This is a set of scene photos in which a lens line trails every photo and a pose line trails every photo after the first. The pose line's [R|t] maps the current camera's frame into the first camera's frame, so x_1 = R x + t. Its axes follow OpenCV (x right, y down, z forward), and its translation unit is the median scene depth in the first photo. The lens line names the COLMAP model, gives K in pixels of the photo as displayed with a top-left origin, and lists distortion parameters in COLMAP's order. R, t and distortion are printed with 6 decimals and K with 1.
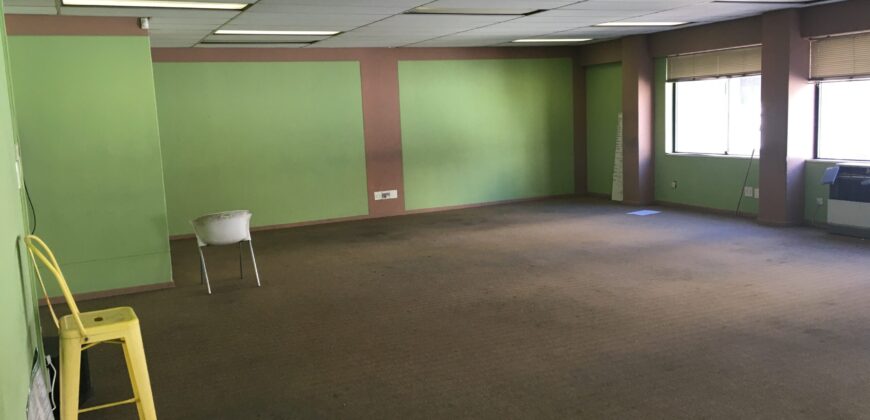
lens RADIAL K [[730.1, 0, 435.0], [0, 730.1, 210.0], [0, 0, 1]] dist [0.016191, -0.000521]
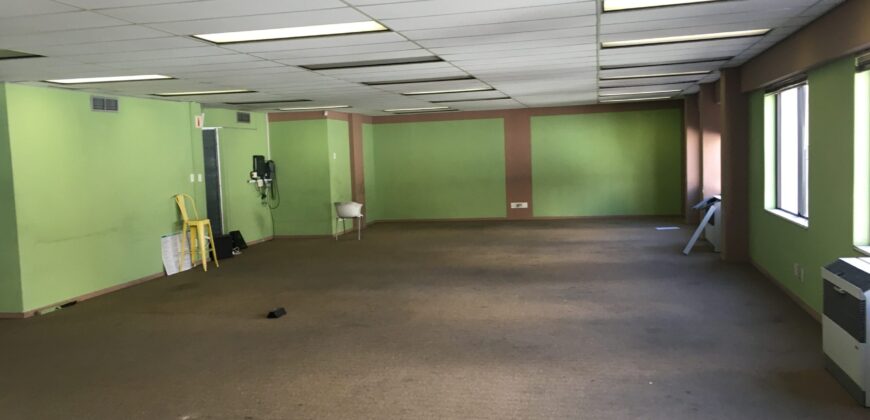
lens RADIAL K [[738.0, 0, 435.0], [0, 738.0, 210.0], [0, 0, 1]] dist [-0.156411, -0.000778]
pose [[0.768892, 0.059761, -0.636580, 0.765614], [-0.079482, 0.996833, -0.002421, 0.006620], [0.634419, 0.052458, 0.771207, -0.278977]]
